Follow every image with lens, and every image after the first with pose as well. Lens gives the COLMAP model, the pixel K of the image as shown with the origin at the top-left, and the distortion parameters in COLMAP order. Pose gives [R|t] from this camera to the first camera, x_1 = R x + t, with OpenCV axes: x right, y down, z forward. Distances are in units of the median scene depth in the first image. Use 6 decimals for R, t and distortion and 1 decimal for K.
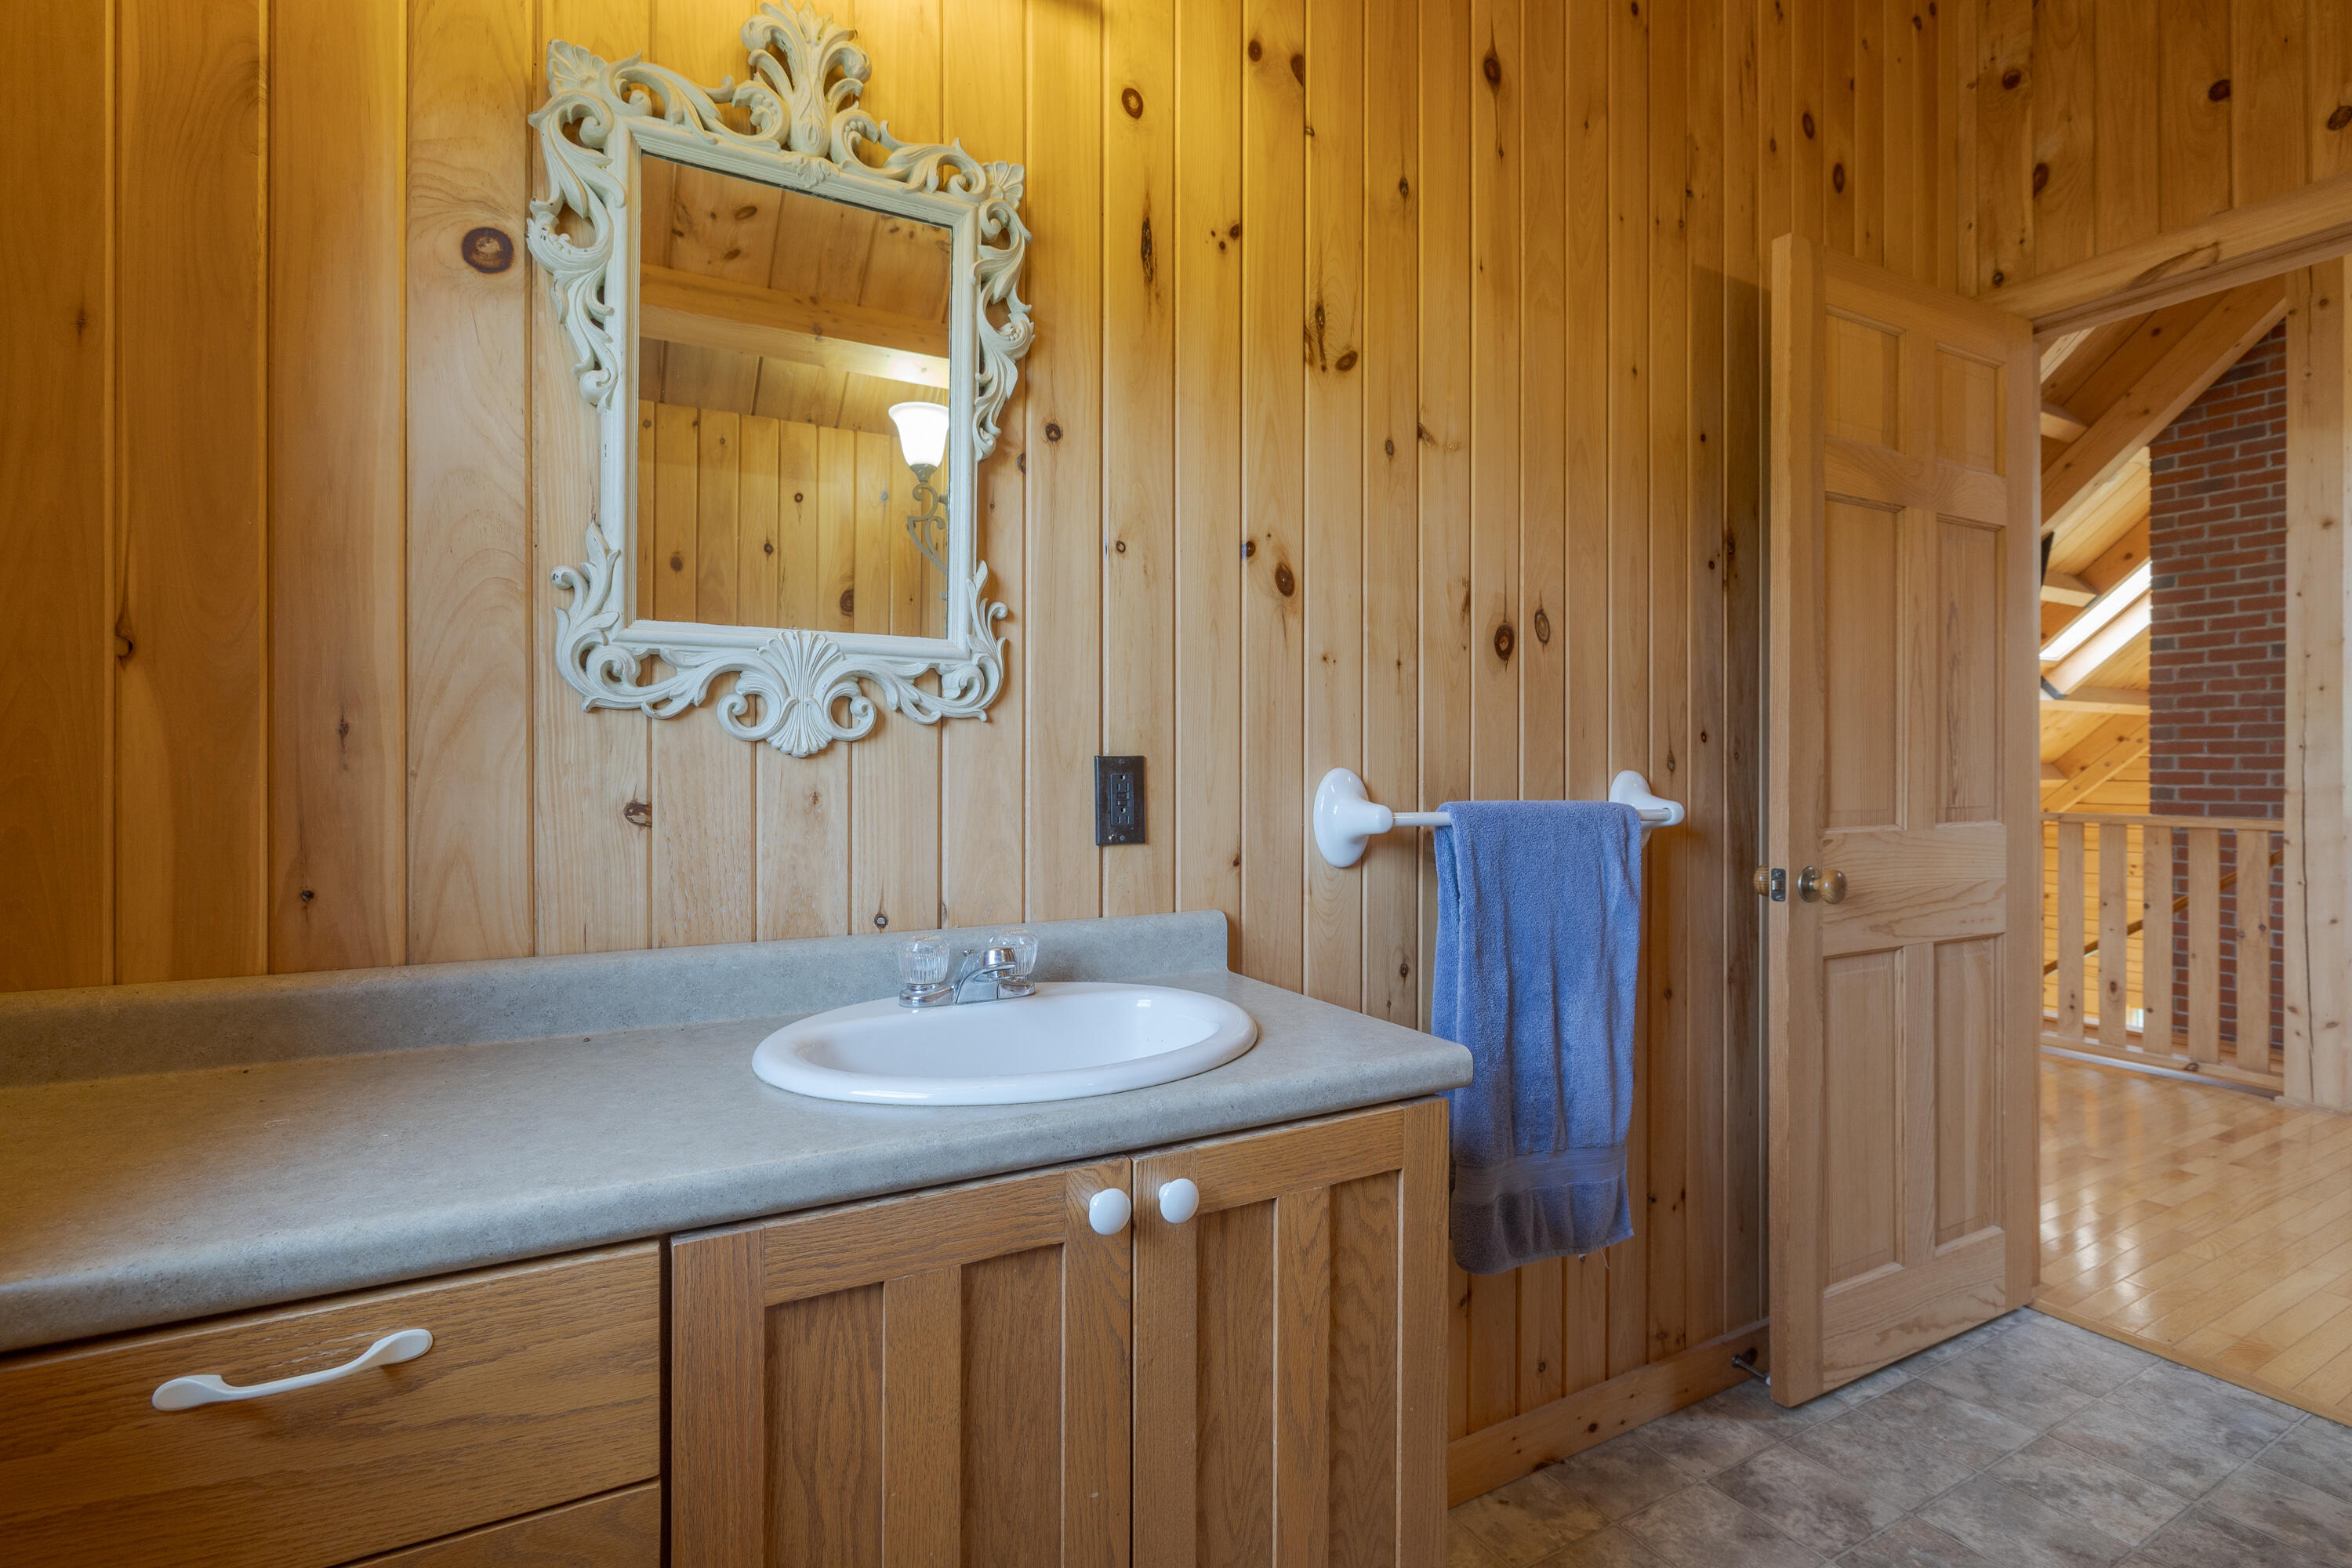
lens RADIAL K [[1120.6, 0, 1171.8], [0, 1120.6, 775.8], [0, 0, 1]] dist [-0.004873, 0.000254]
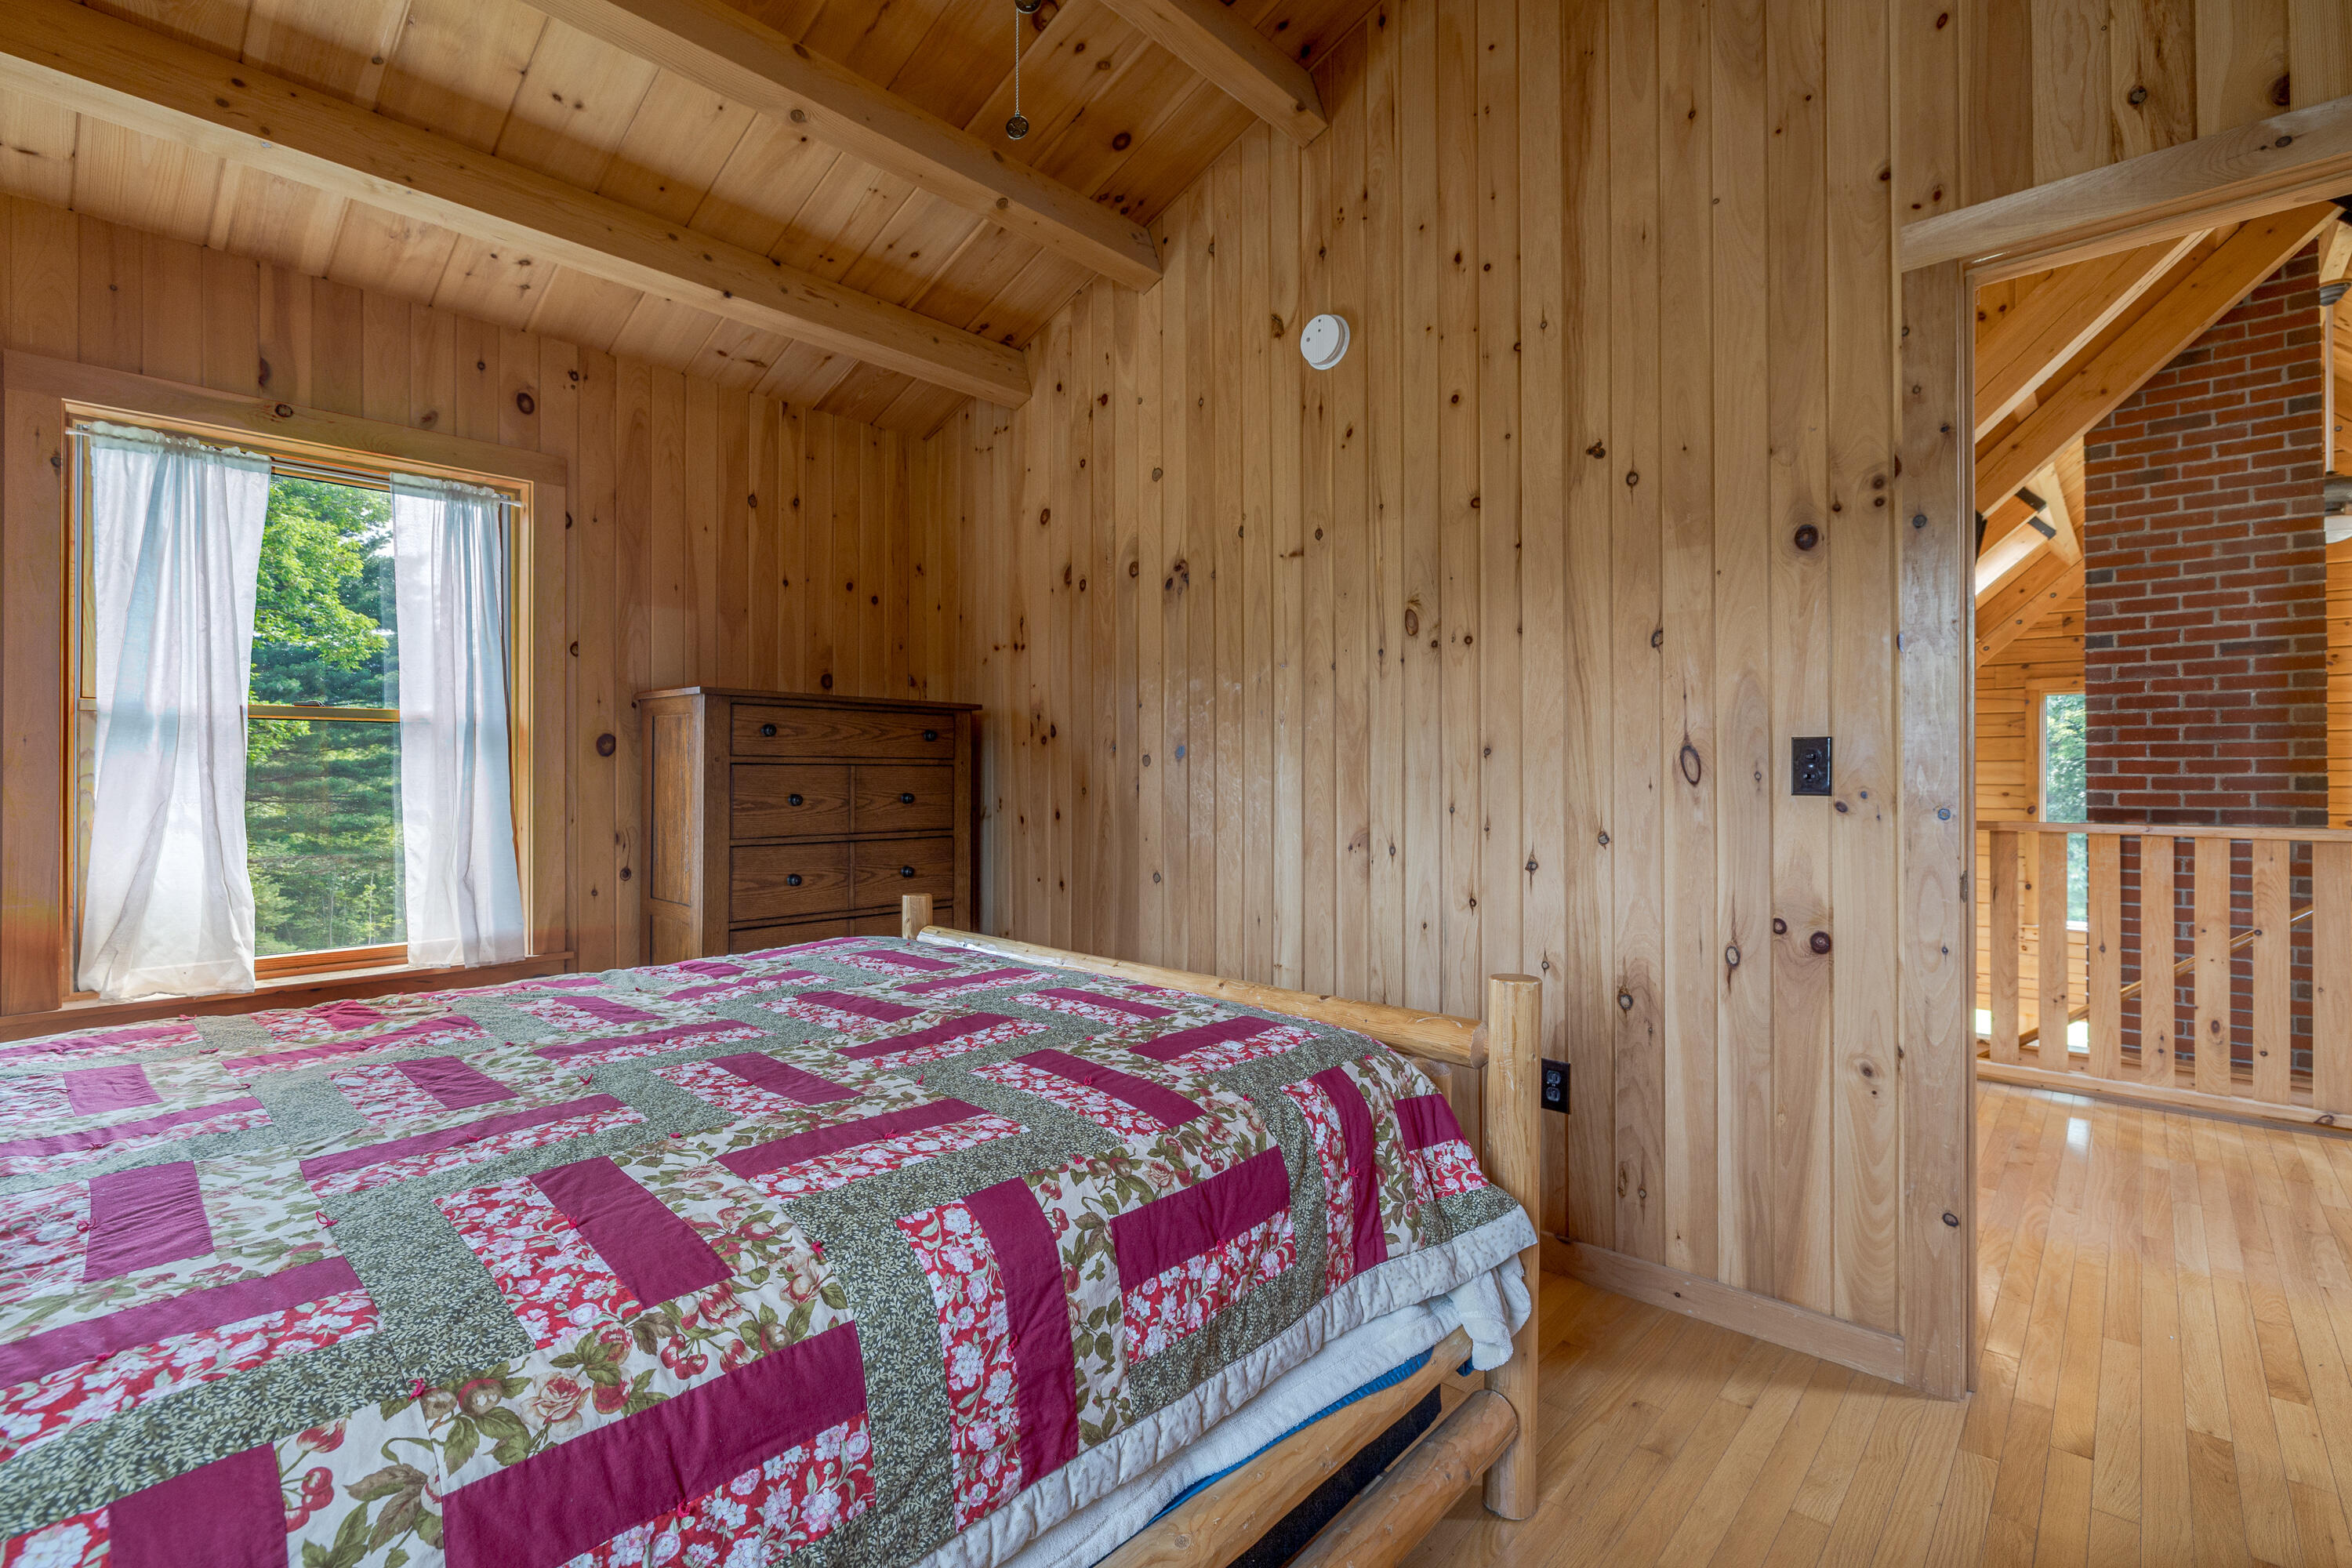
lens RADIAL K [[1055.8, 0, 1180.6], [0, 1055.8, 774.7], [0, 0, 1]] dist [-0.002481, -0.000332]
pose [[0.949429, -0.000864, 0.313980, -0.139985], [0.002032, 0.999992, -0.003391, -0.003229], [-0.313975, 0.003857, 0.949423, 0.405731]]
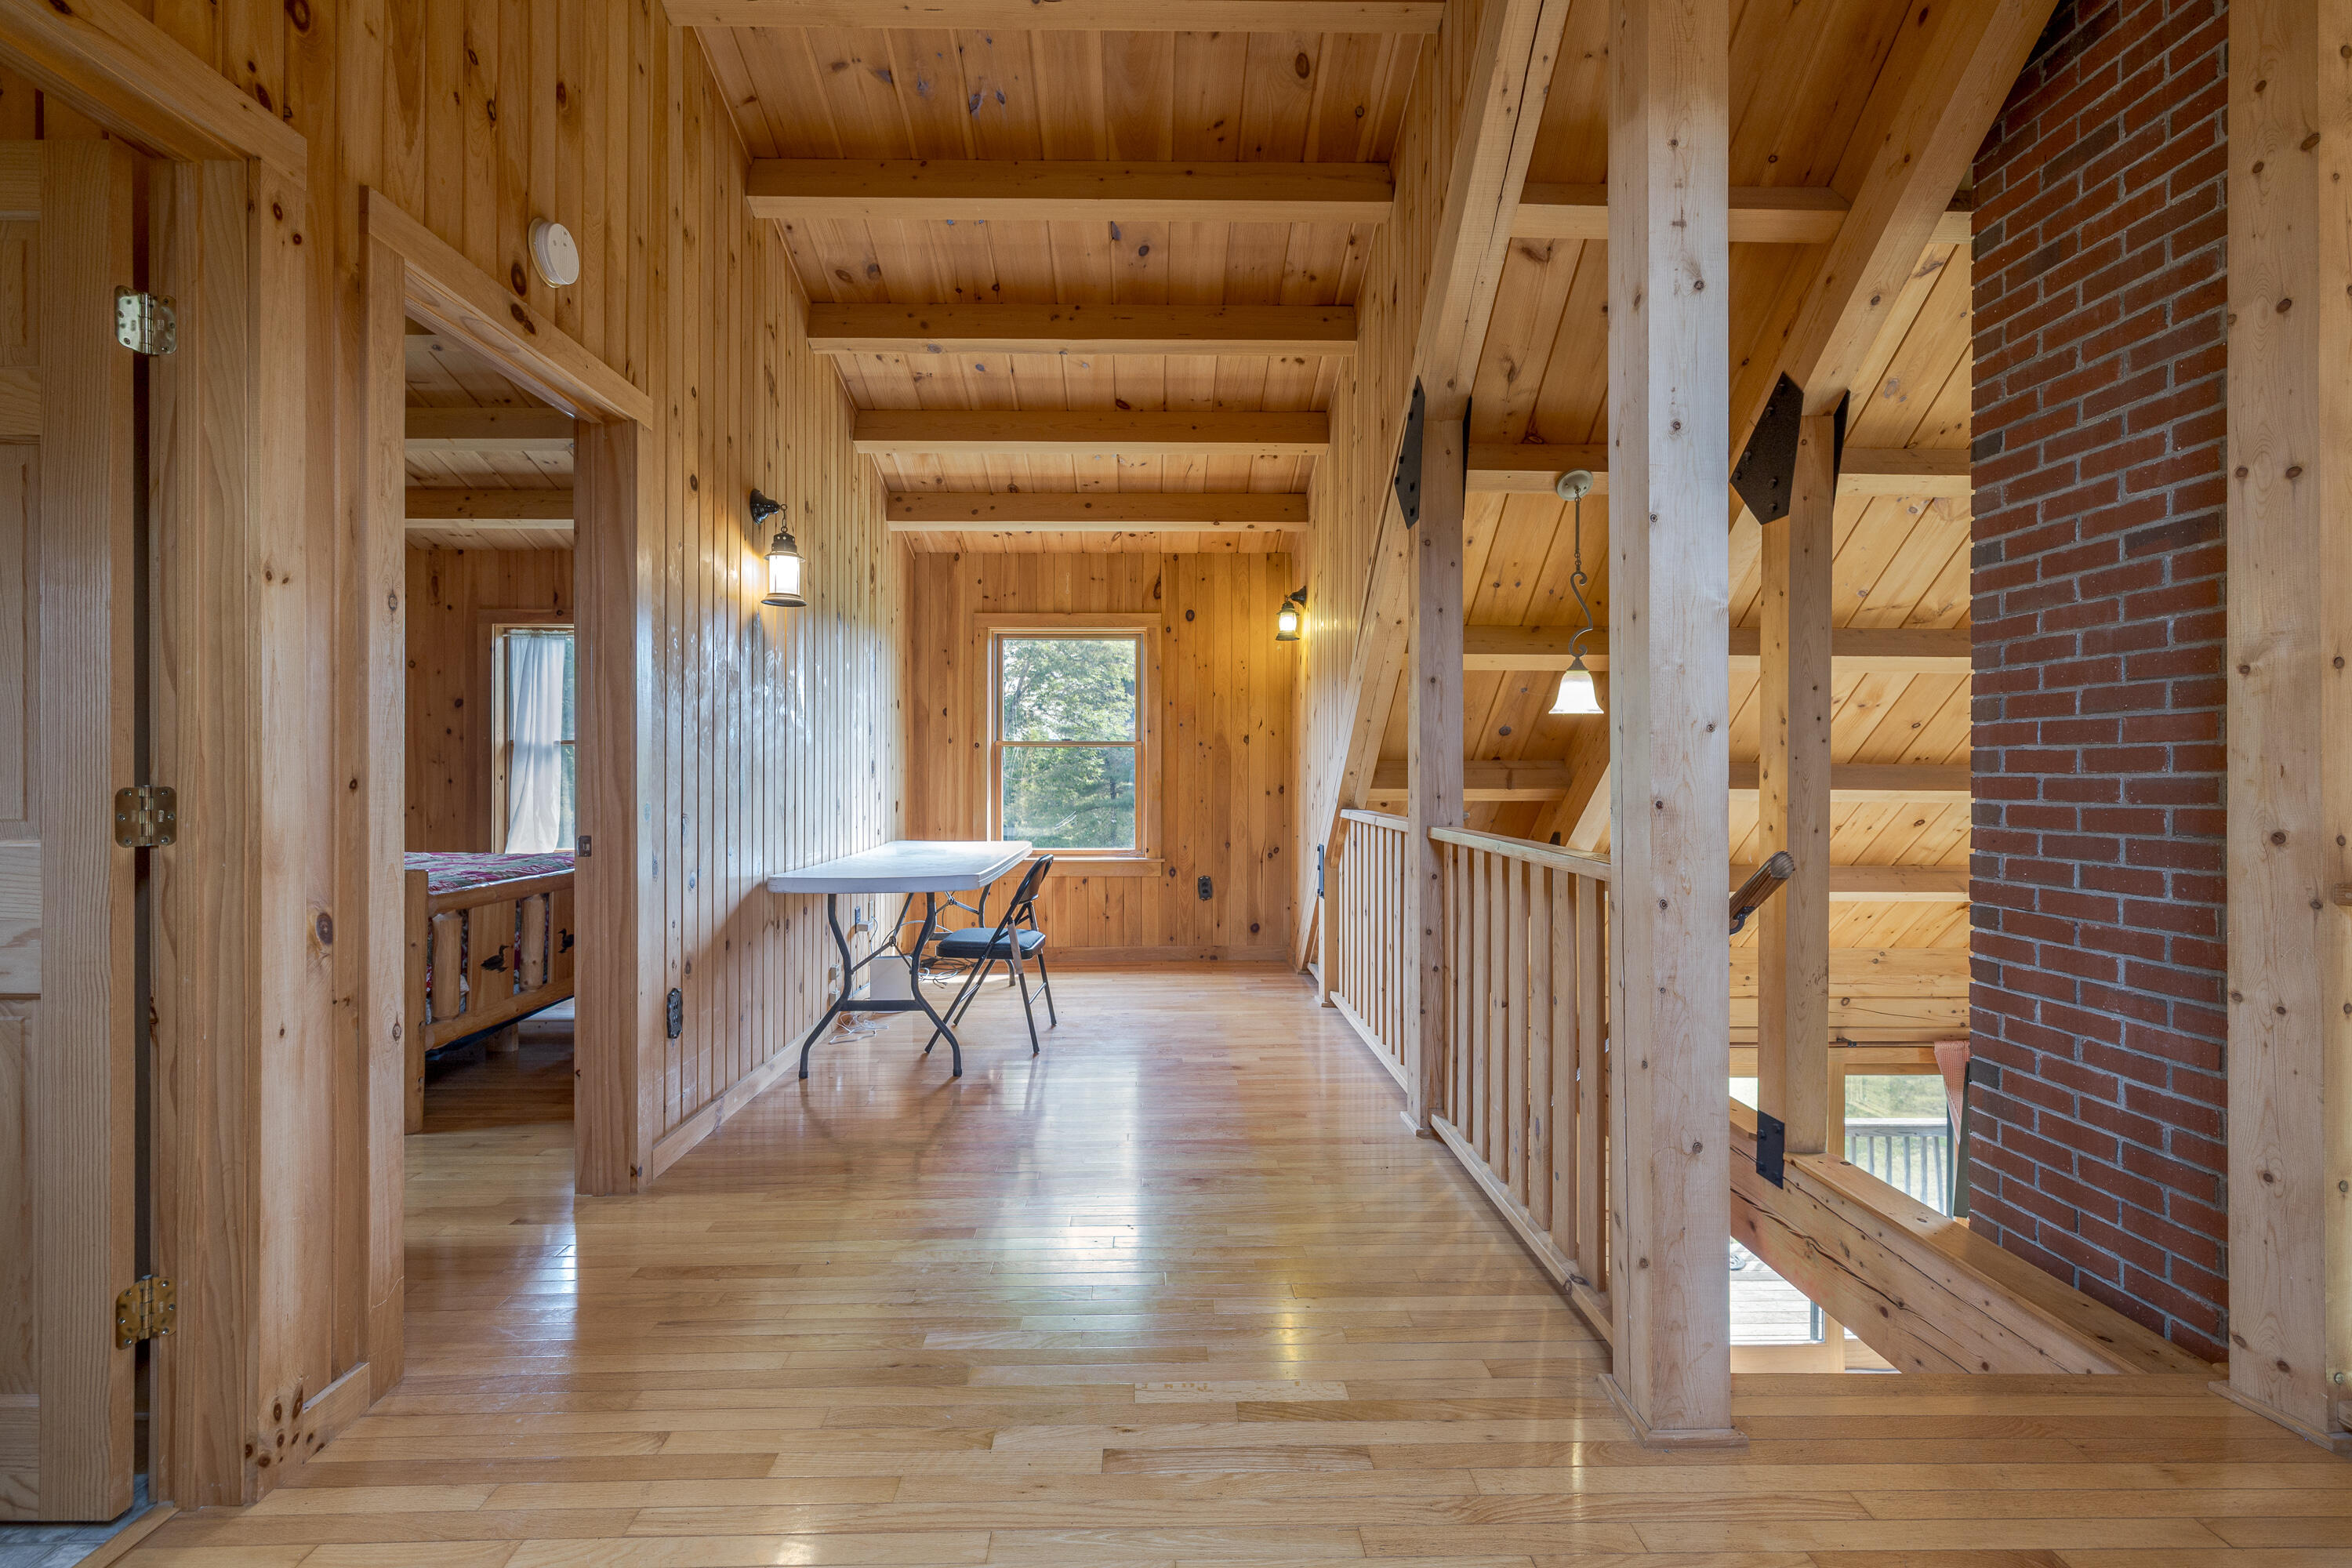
lens RADIAL K [[1001.8, 0, 1169.5], [0, 1001.8, 772.8], [0, 0, 1]] dist [0.002500, -0.000343]
pose [[0.880707, 0.002462, -0.473655, 0.782563], [-0.004589, 0.999984, -0.003335, -0.001832], [0.473639, 0.005110, 0.880704, 0.356889]]
